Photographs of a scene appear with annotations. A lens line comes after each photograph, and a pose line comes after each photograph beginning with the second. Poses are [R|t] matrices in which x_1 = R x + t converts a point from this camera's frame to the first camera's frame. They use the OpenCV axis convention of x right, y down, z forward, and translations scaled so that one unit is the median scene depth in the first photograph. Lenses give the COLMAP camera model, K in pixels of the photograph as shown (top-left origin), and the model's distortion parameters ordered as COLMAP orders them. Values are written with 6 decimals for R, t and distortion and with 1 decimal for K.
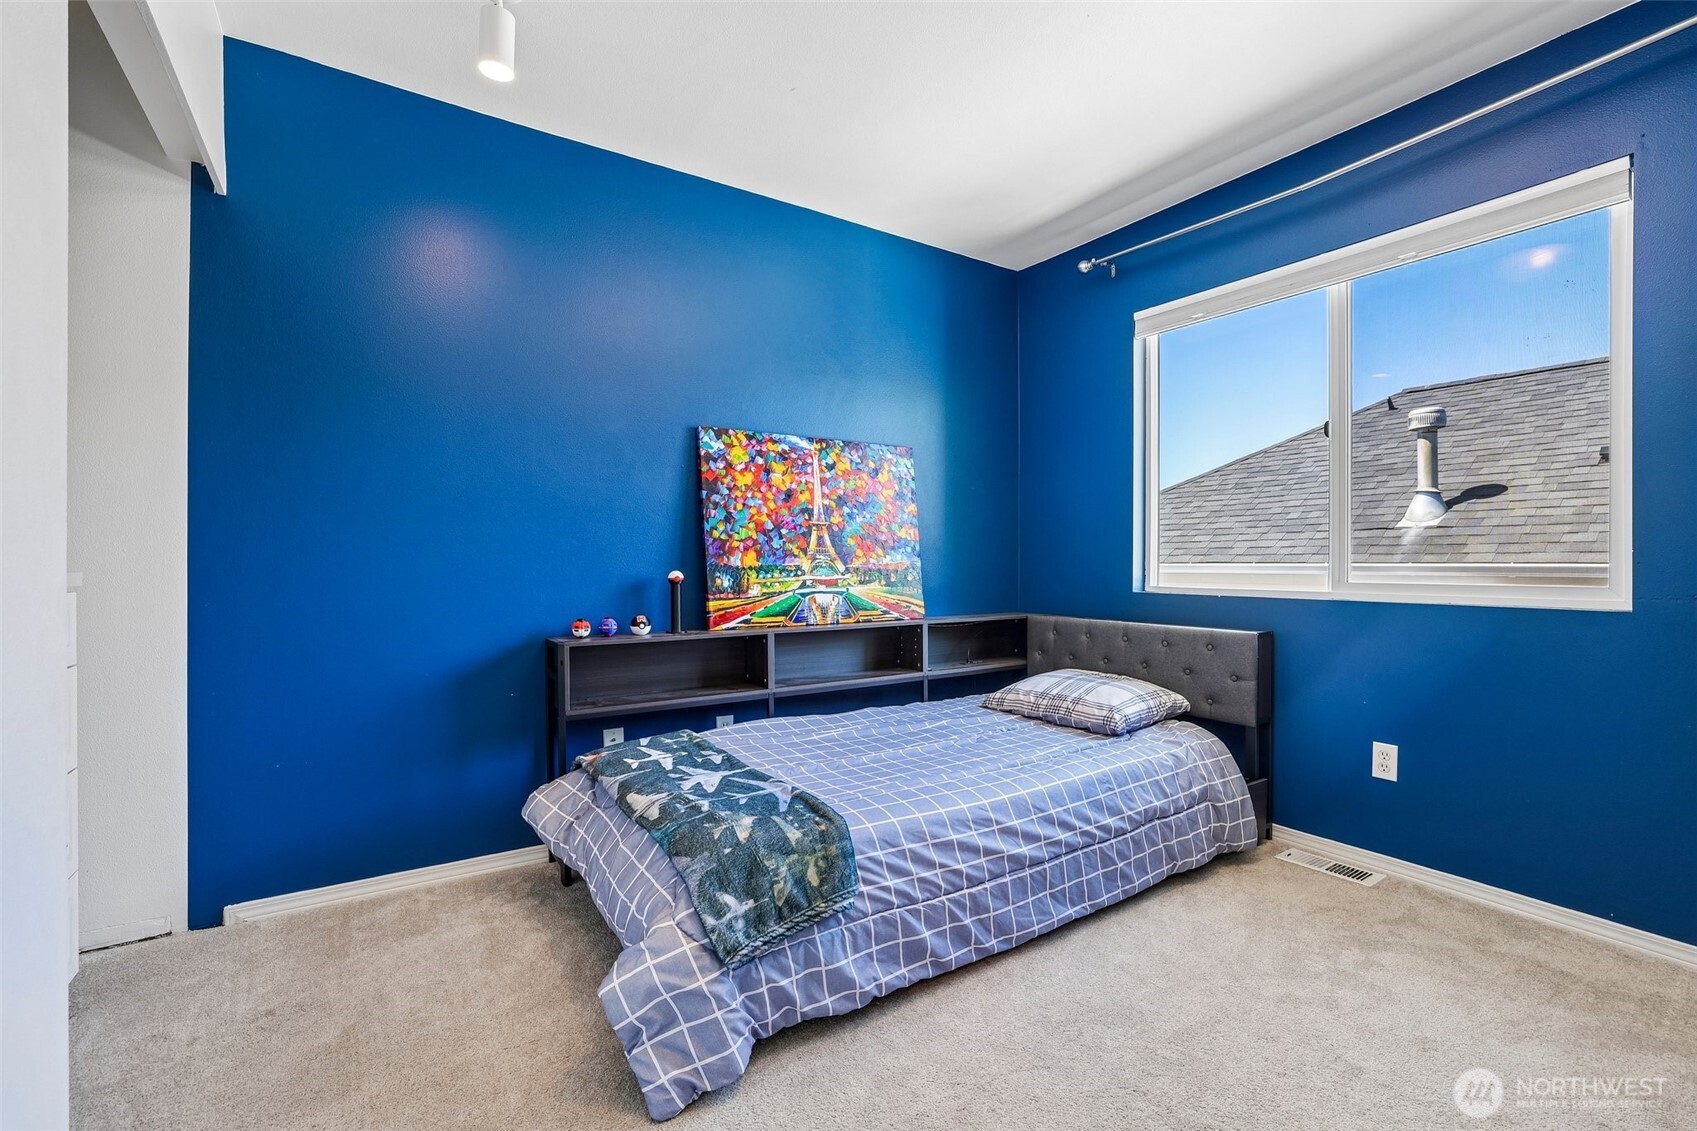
lens RADIAL K [[732.6, 0, 850.0], [0, 732.6, 562.4], [0, 0, 1]] dist [-0.036328, 0.001016]
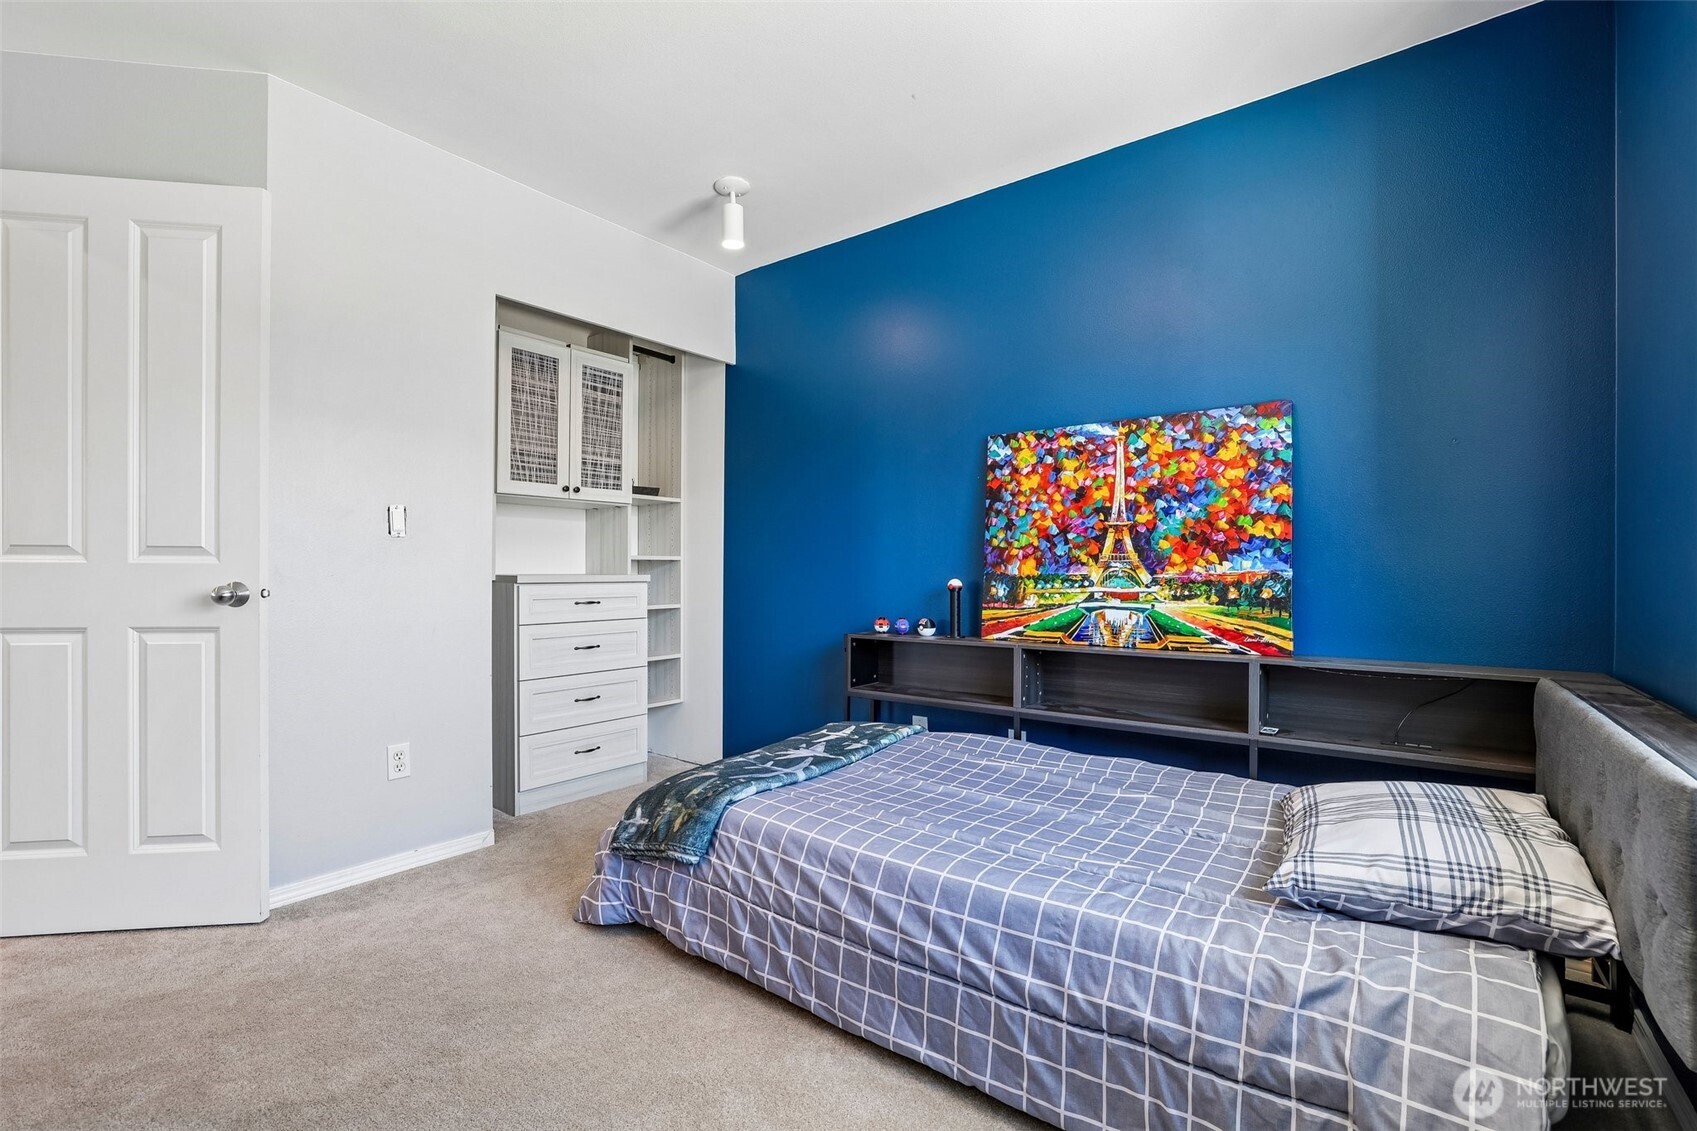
lens RADIAL K [[732.6, 0, 858.5], [0, 732.6, 563.7], [0, 0, 1]] dist [-0.036328, 0.001016]
pose [[0.334028, -0.007601, -0.942532, 0.678325], [-0.002552, 0.999957, -0.008969, -0.000513], [0.942560, 0.005401, 0.333994, 0.485887]]
